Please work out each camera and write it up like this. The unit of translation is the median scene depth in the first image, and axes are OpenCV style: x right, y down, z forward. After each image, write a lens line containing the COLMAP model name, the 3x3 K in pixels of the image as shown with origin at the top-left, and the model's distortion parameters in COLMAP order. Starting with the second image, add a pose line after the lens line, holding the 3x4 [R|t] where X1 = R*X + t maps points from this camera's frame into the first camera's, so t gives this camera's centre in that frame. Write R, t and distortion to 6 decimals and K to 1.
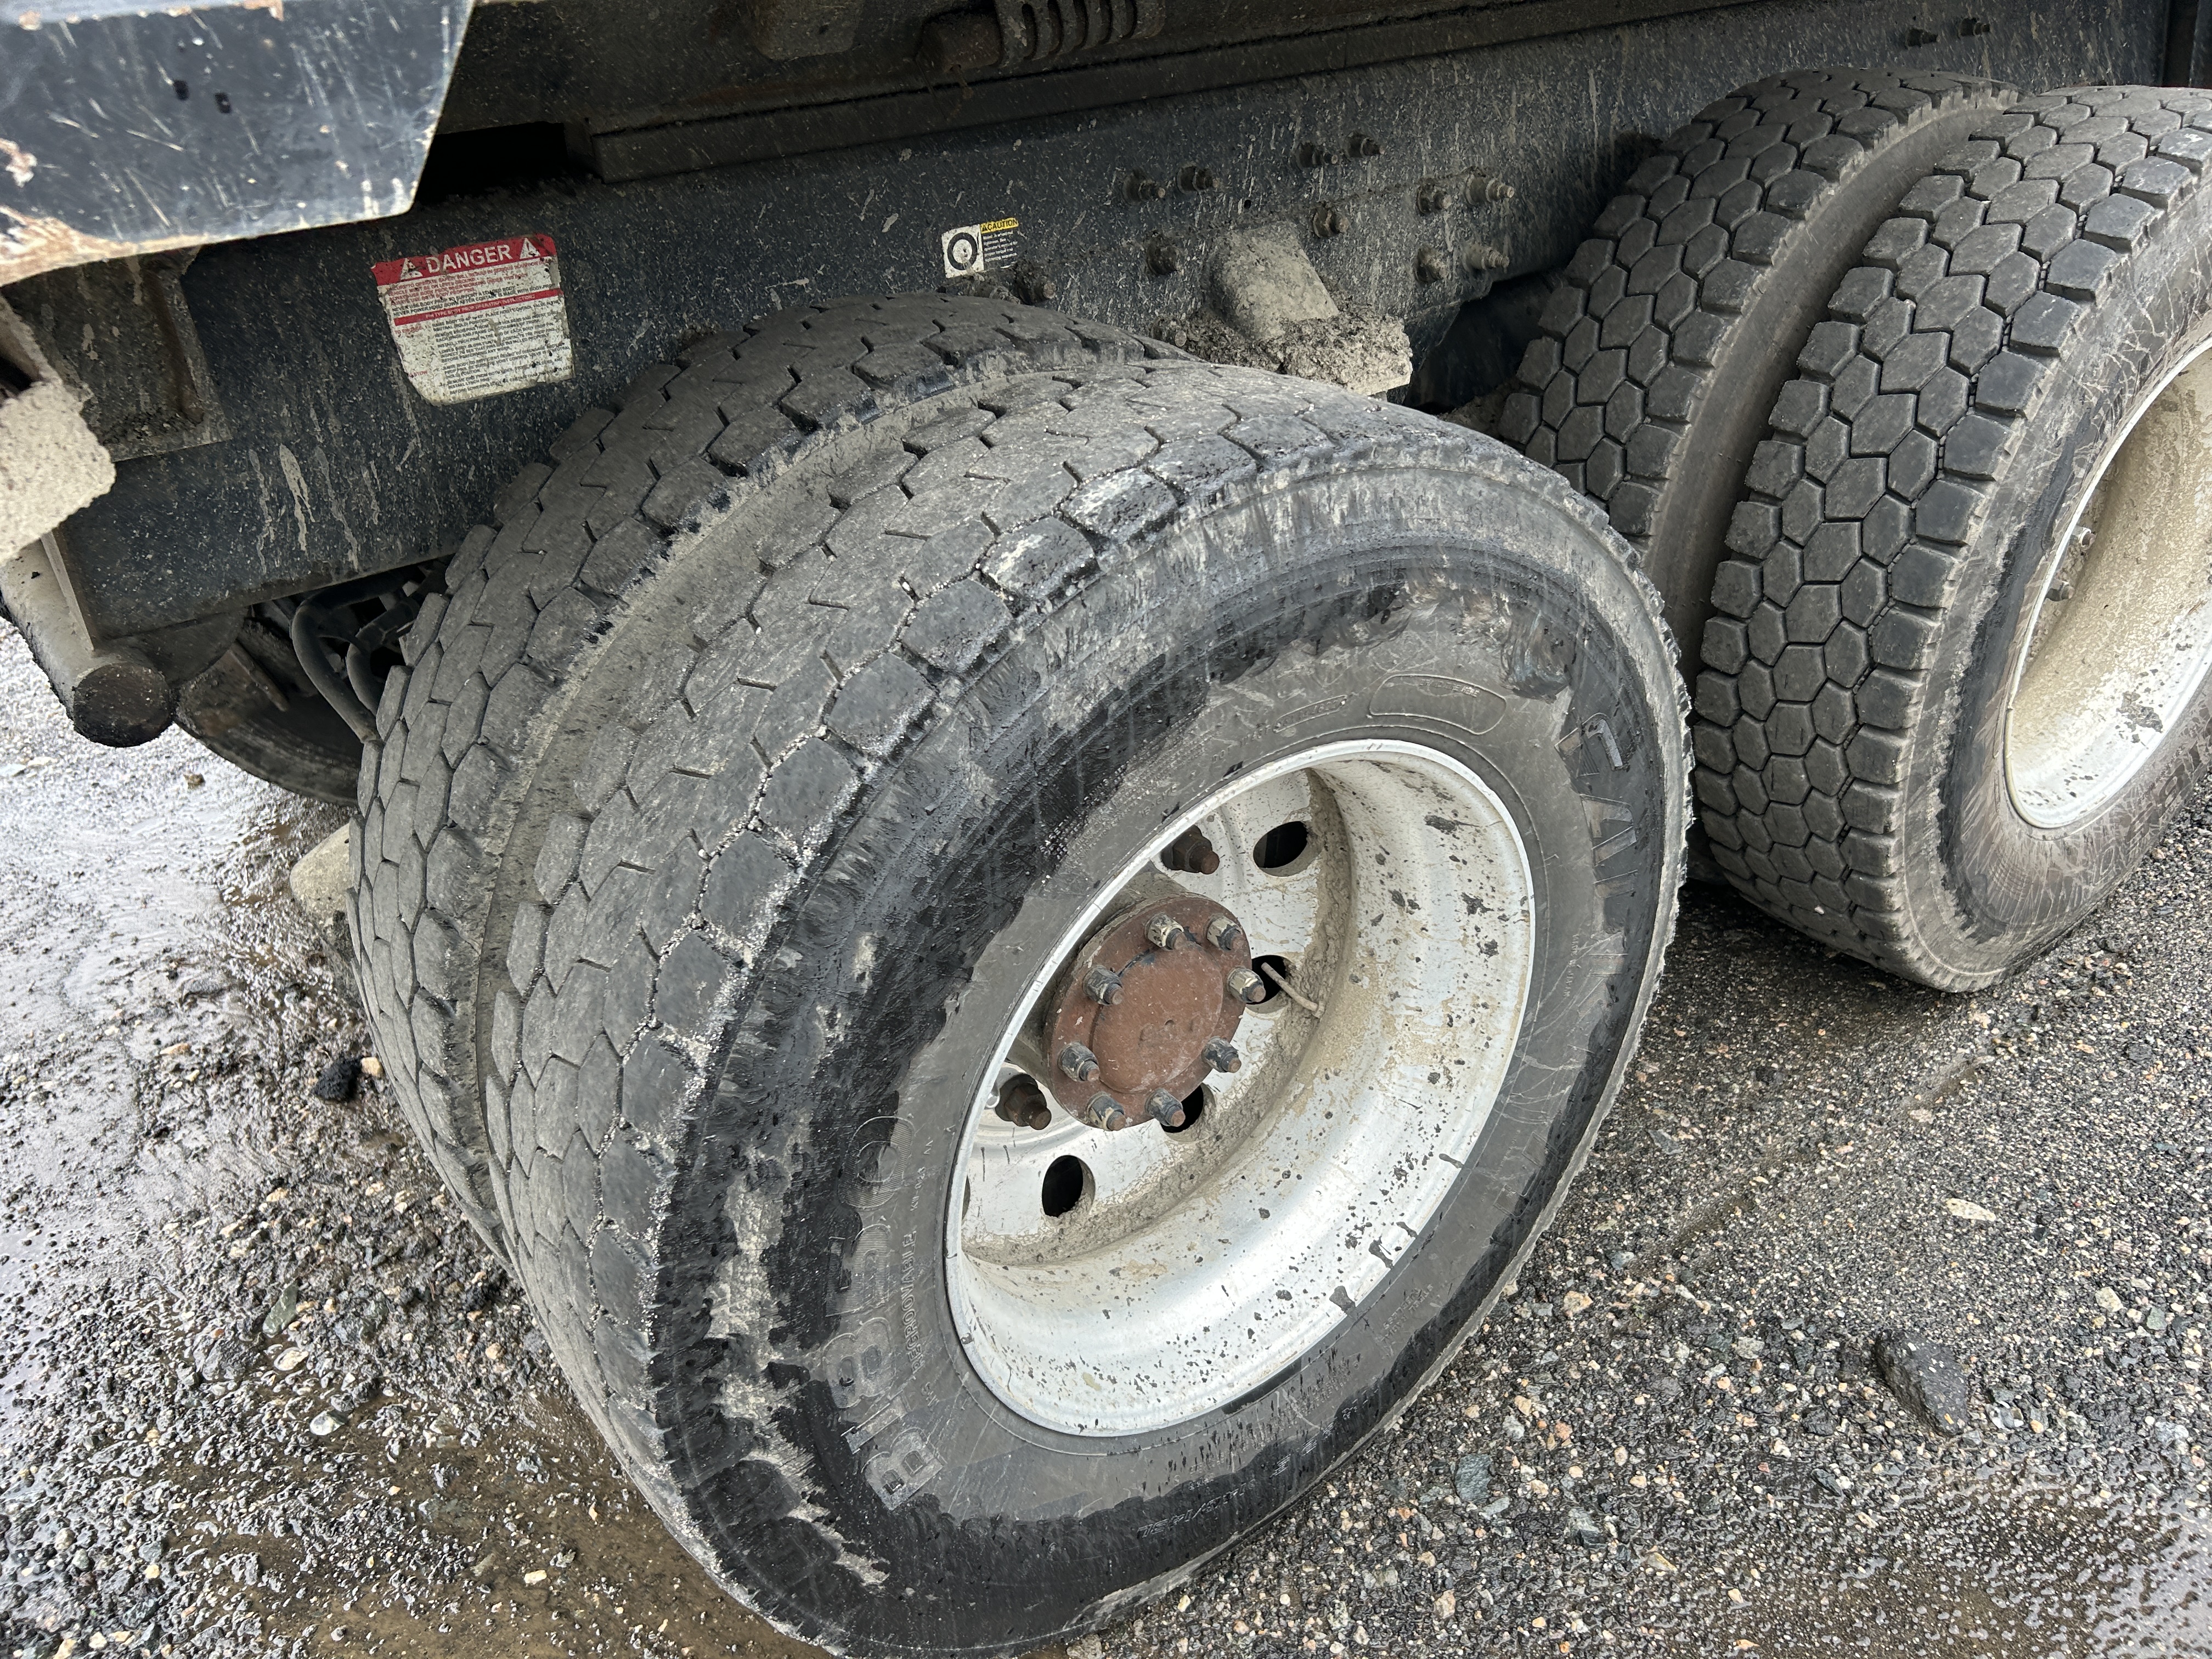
lens RADIAL K [[1663.5, 0, 1116.1], [0, 1663.5, 831.0], [0, 0, 1]] dist [0.033949, -0.031907]
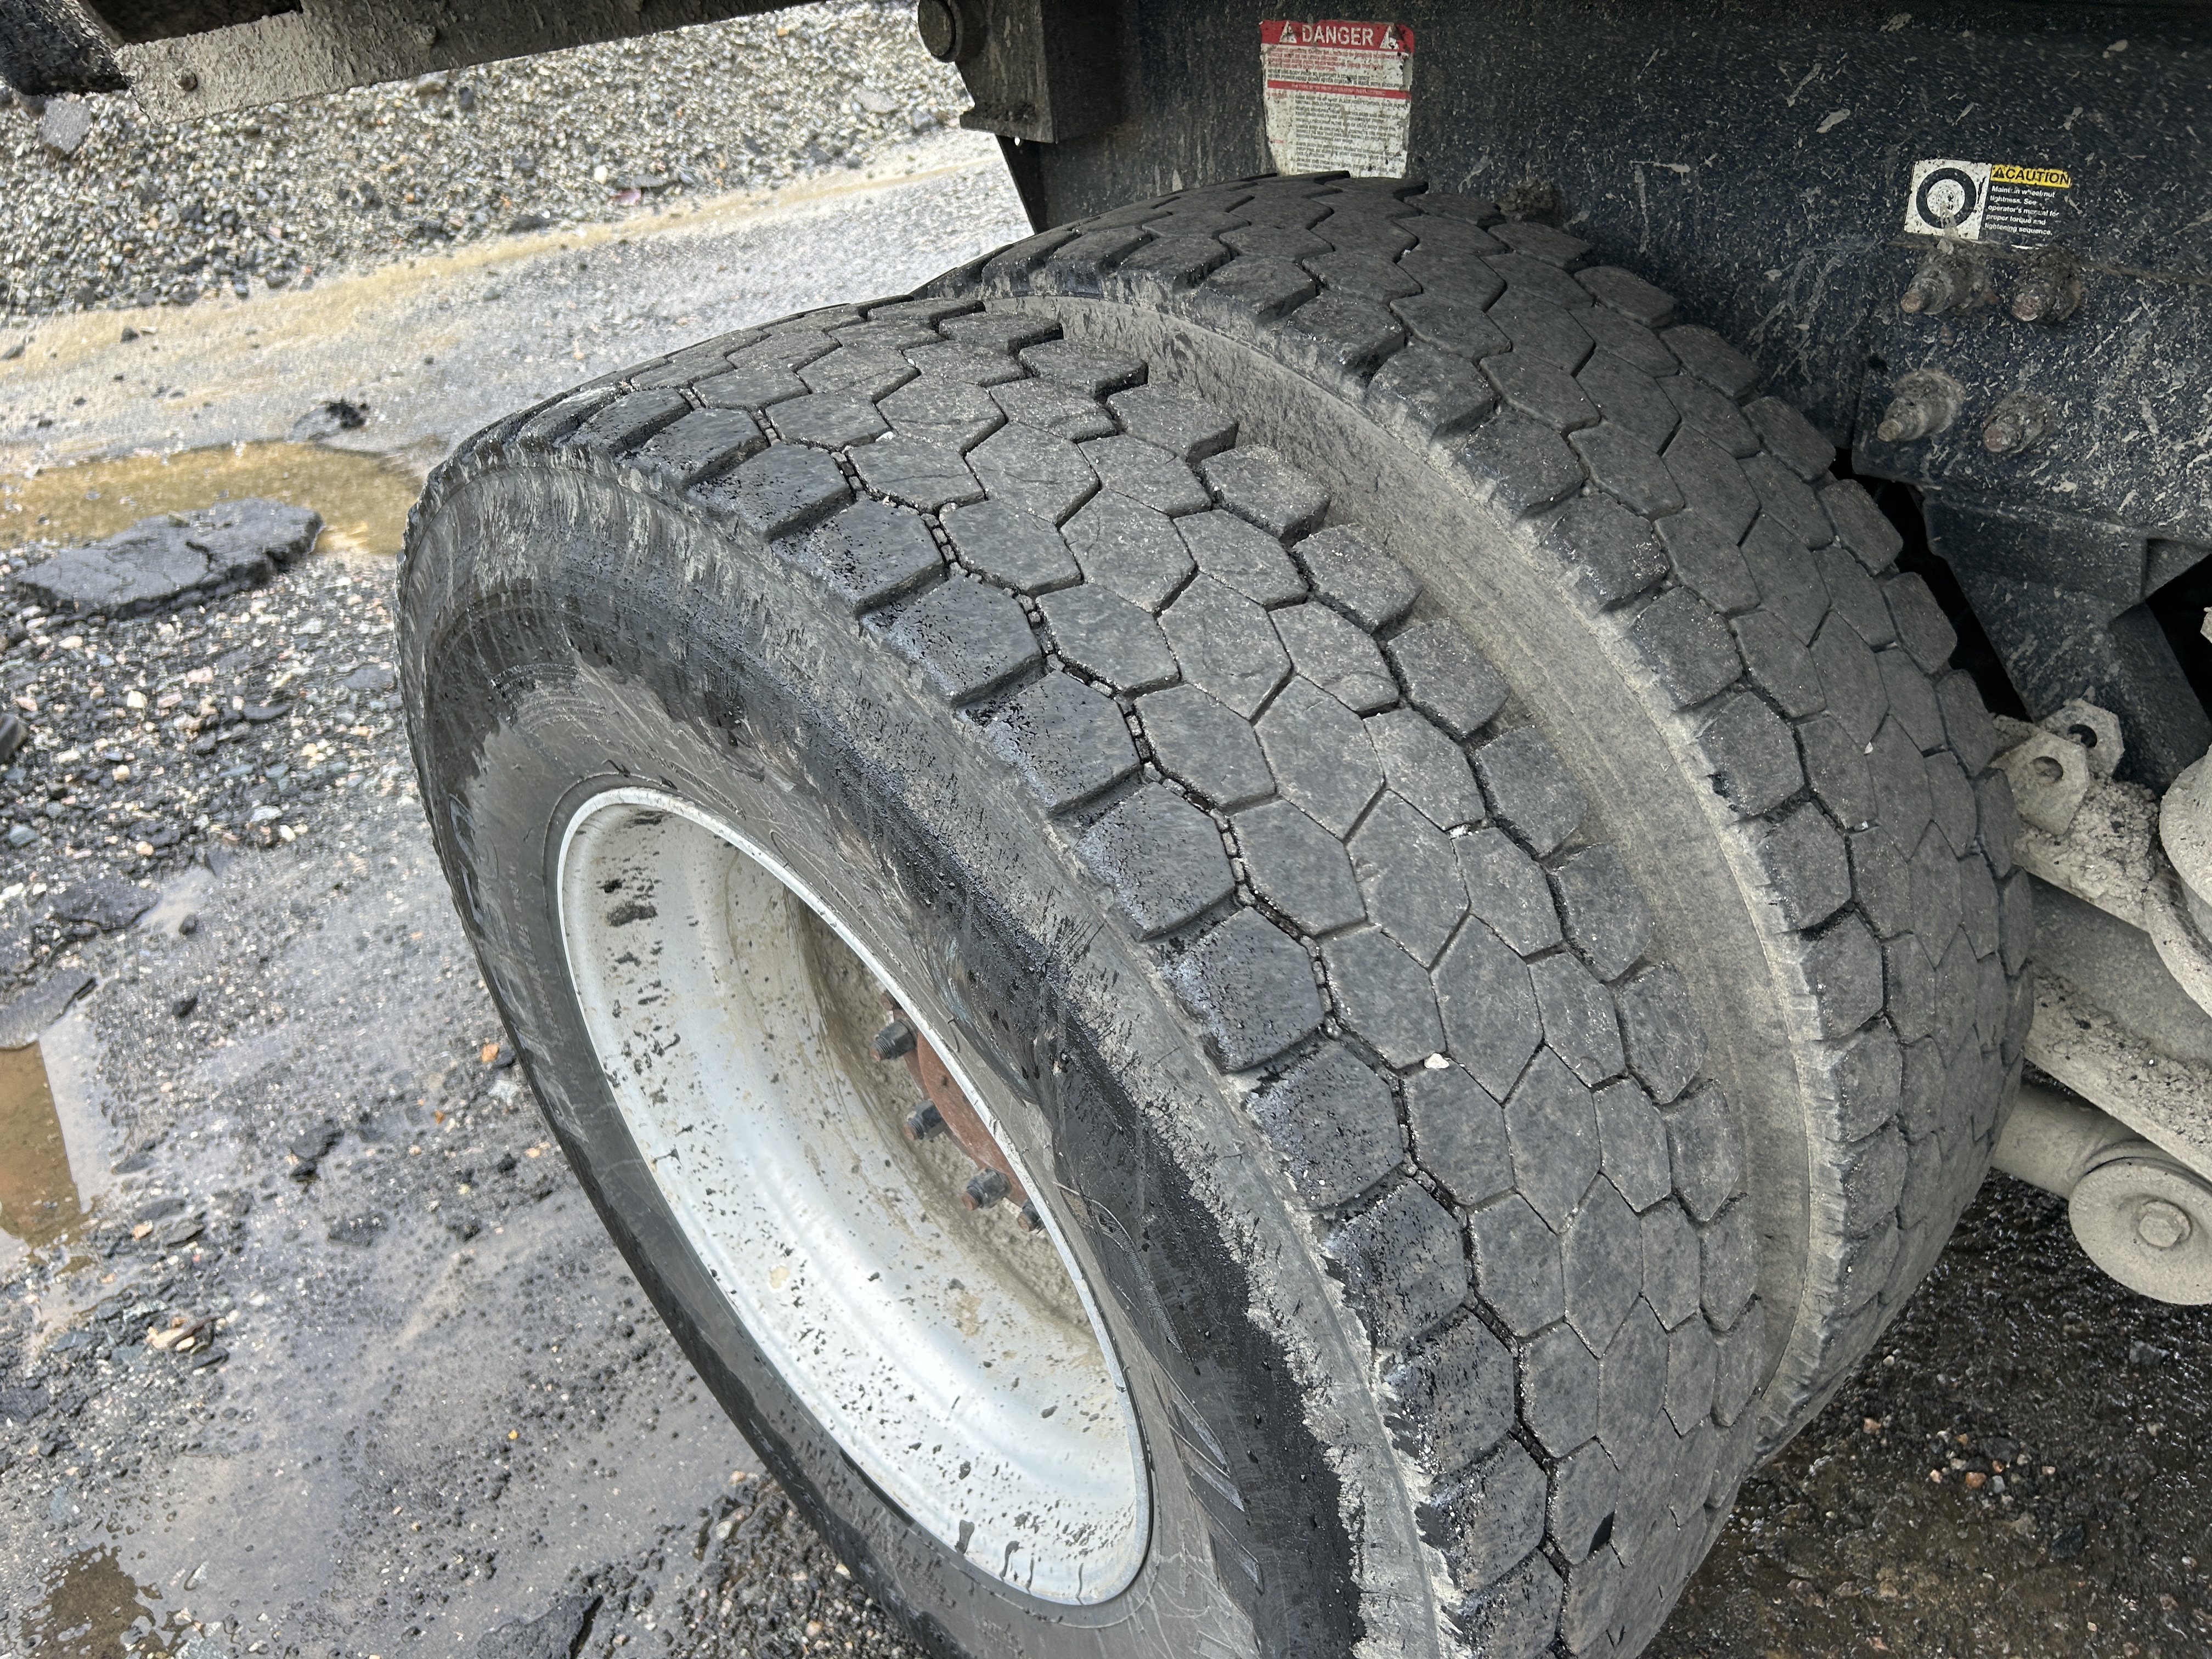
lens RADIAL K [[1663.5, 0, 1111.8], [0, 1663.5, 825.9], [0, 0, 1]] dist [0.033949, -0.031907]
pose [[0.133471, 0.578462, -0.804716, 0.589876], [-0.441930, 0.761521, 0.474113, -0.386885], [0.887064, 0.292348, 0.357281, 0.674701]]
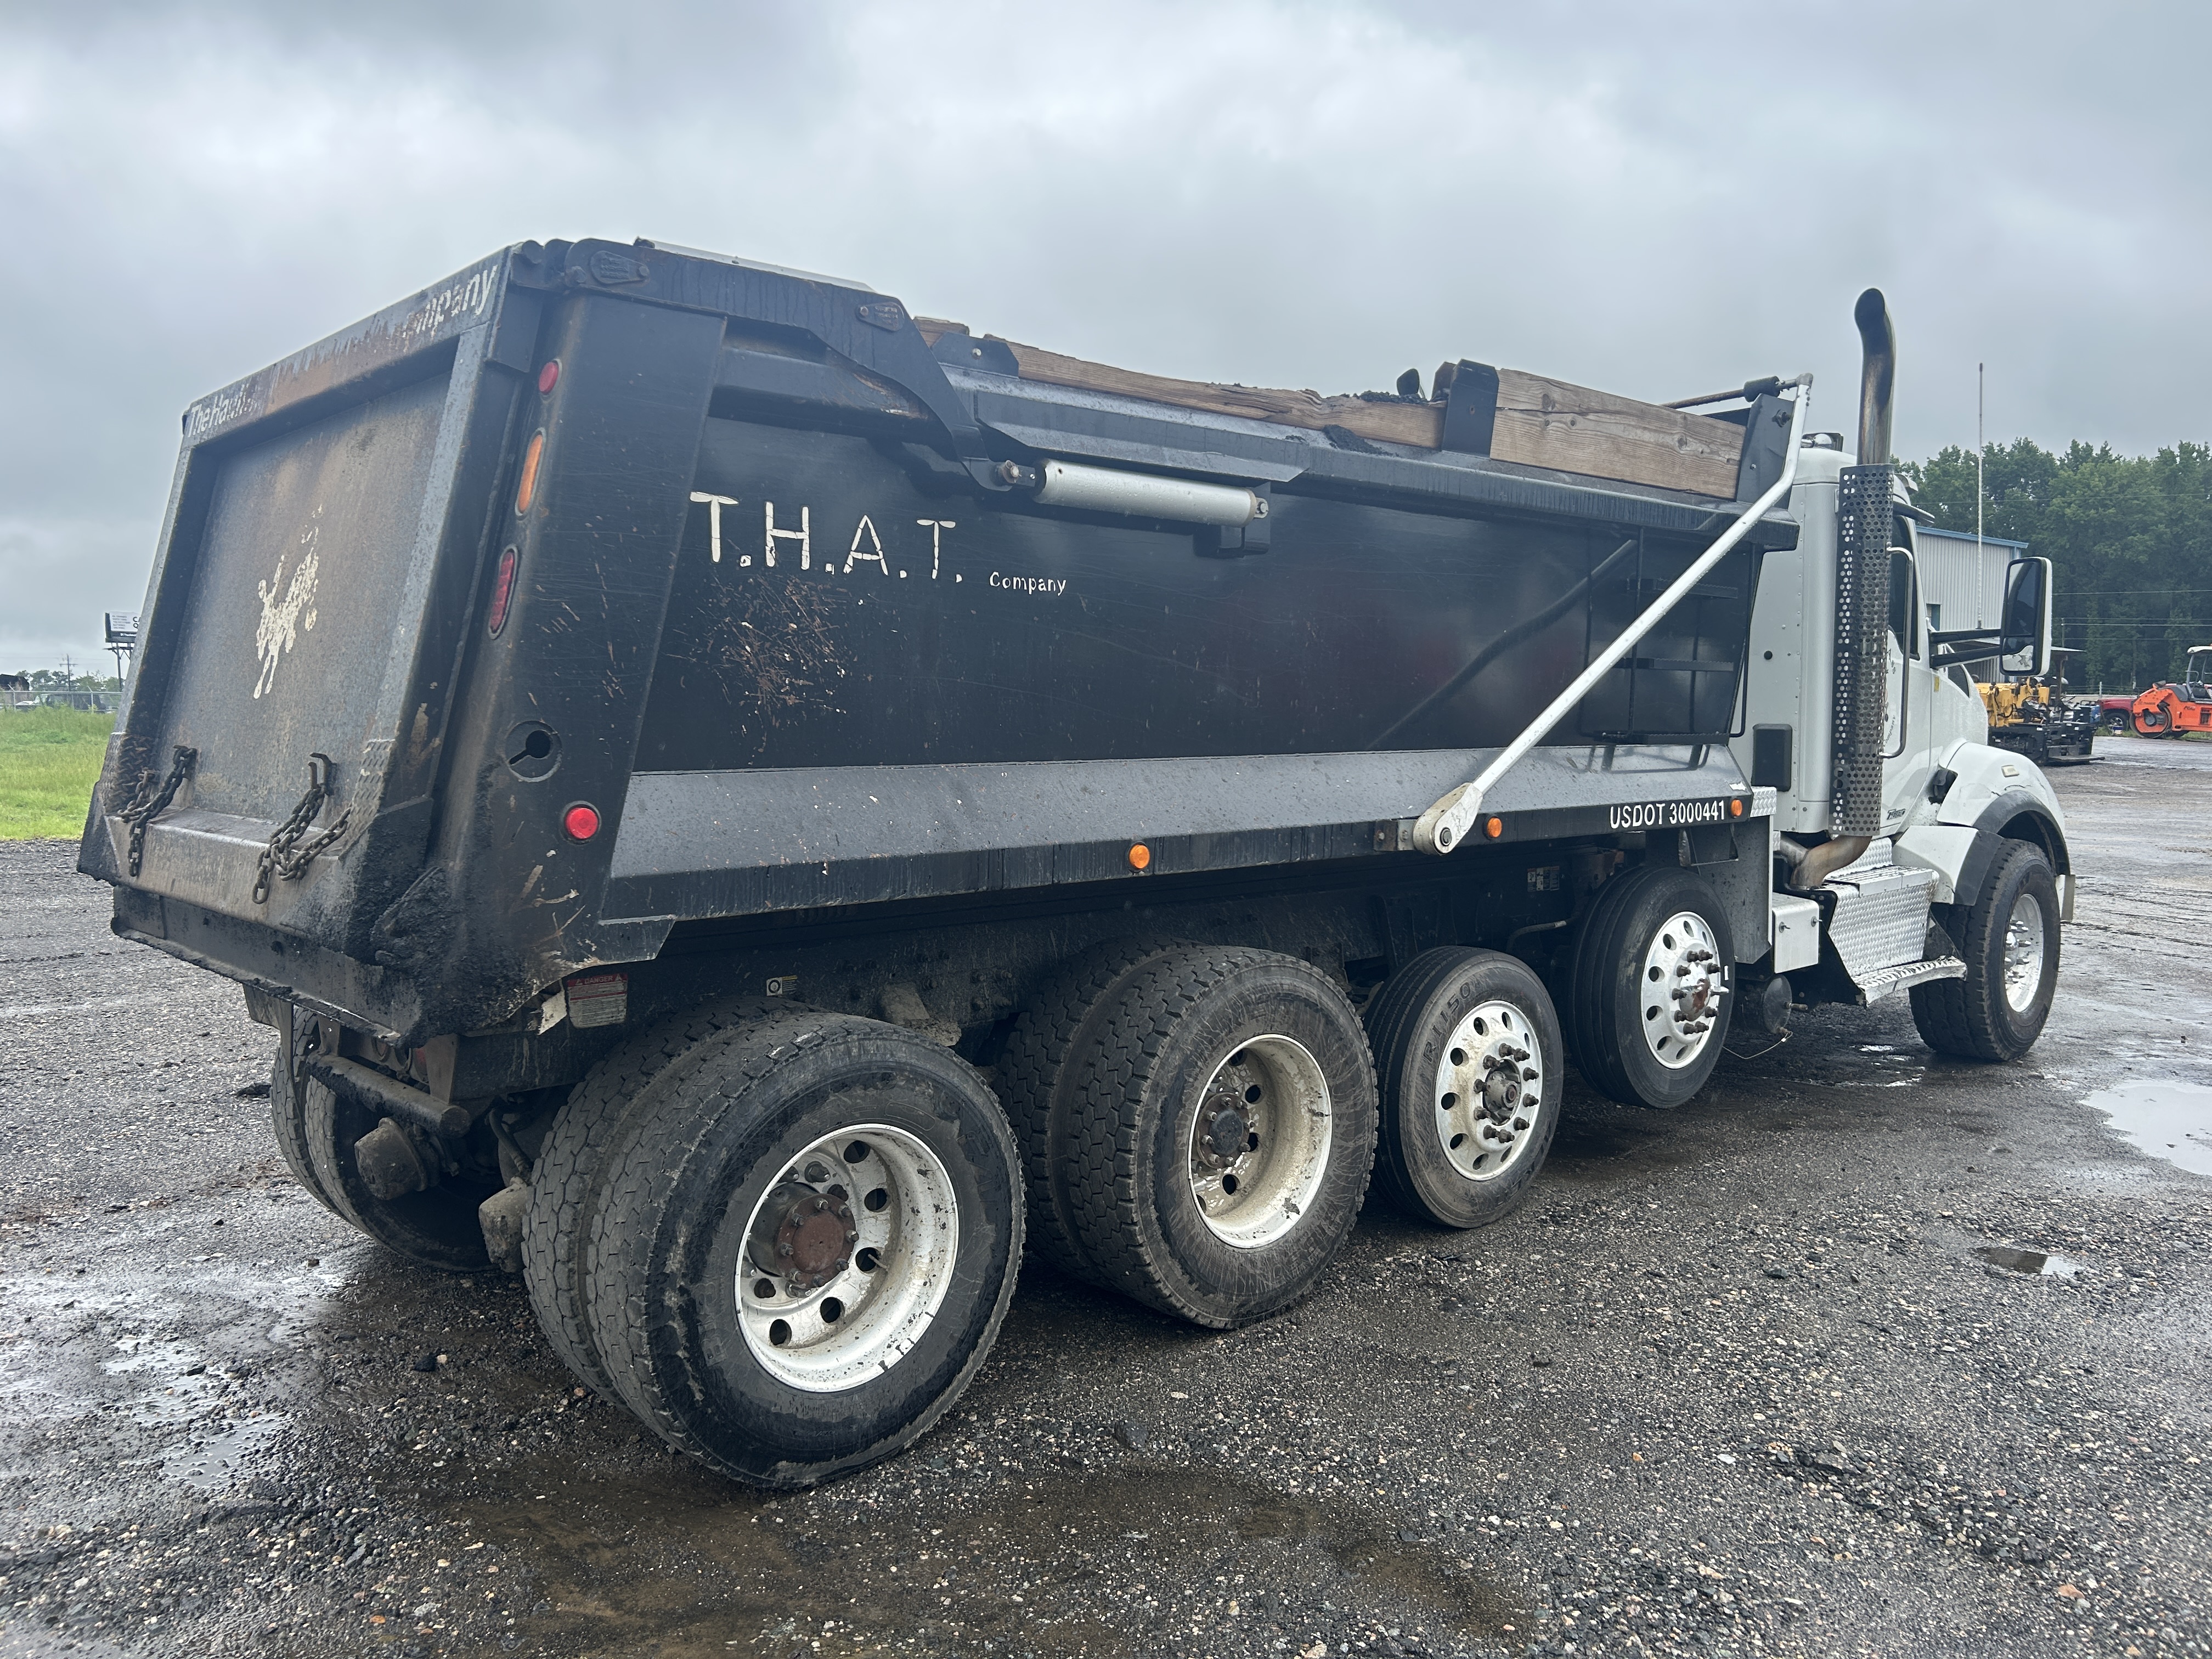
lens RADIAL K [[1663.5, 0, 1099.4], [0, 1663.5, 816.8], [0, 0, 1]] dist [0.033949, -0.031907]
pose [[0.995157, 0.047037, 0.086319, 0.203615], [-0.002538, 0.890090, -0.455778, 0.697746], [-0.098270, 0.453351, 0.885898, -1.708577]]
